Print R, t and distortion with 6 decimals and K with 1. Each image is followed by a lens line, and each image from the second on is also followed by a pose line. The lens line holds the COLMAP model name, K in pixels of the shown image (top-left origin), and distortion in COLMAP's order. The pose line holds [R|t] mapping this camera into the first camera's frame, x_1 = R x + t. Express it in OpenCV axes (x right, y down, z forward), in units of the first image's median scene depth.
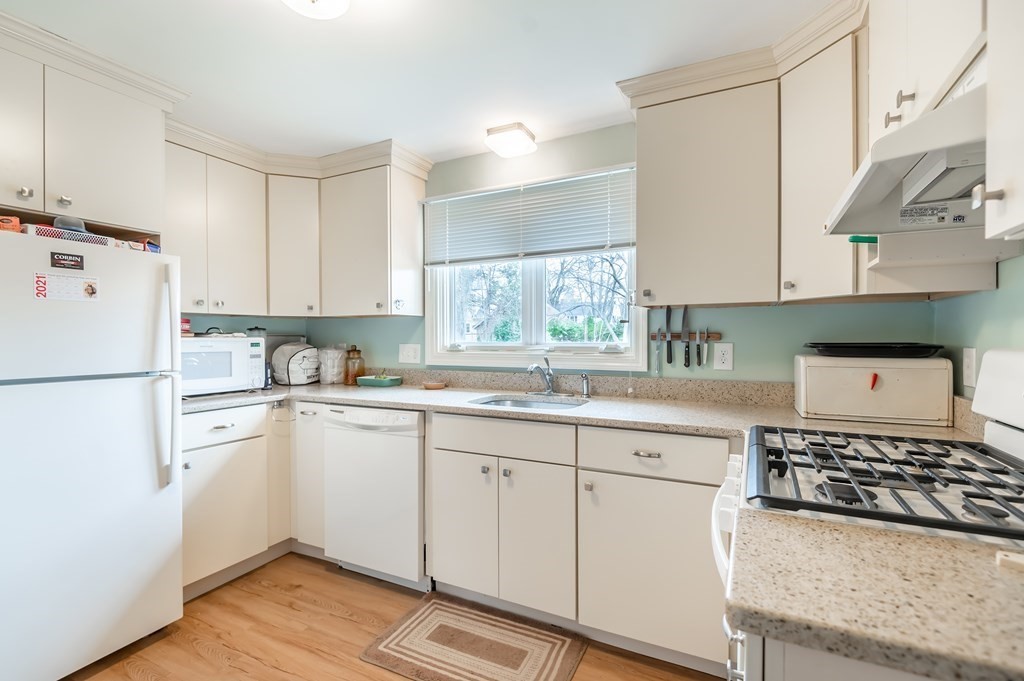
lens RADIAL K [[475.6, 0, 516.9], [0, 475.6, 340.2], [0, 0, 1]] dist [0.001410, -0.004651]
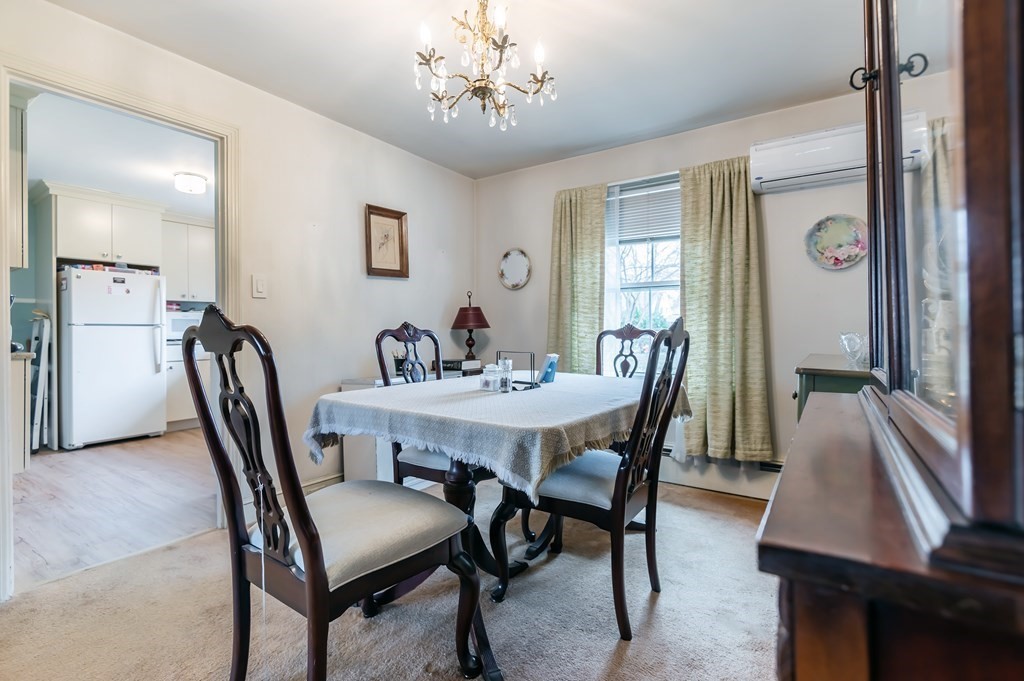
lens RADIAL K [[475.6, 0, 510.5], [0, 475.6, 336.5], [0, 0, 1]] dist [0.001410, -0.004651]
pose [[0.990400, 0.006806, -0.138063, 1.131708], [-0.005922, 0.999959, 0.006817, 0.082150], [0.138104, -0.005934, 0.990400, -0.947094]]
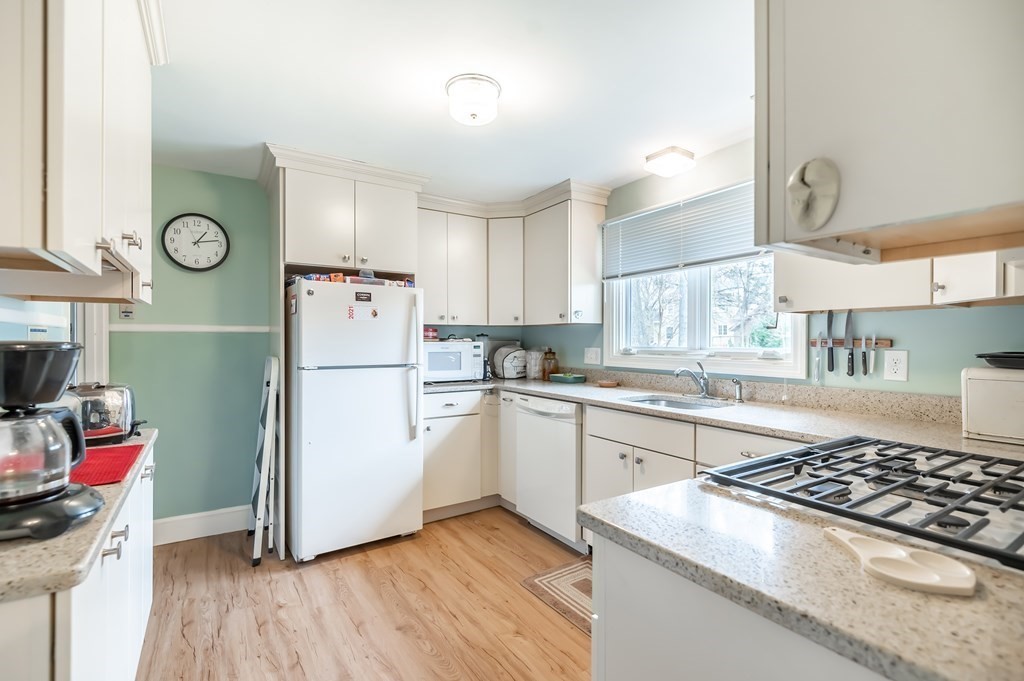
lens RADIAL K [[475.6, 0, 518.0], [0, 475.6, 340.3], [0, 0, 1]] dist [0.001410, -0.004651]
pose [[0.864076, 0.002541, -0.503355, 0.267728], [-0.005196, 0.999979, -0.003871, -0.006212], [0.503335, 0.005960, 0.864071, -0.128397]]
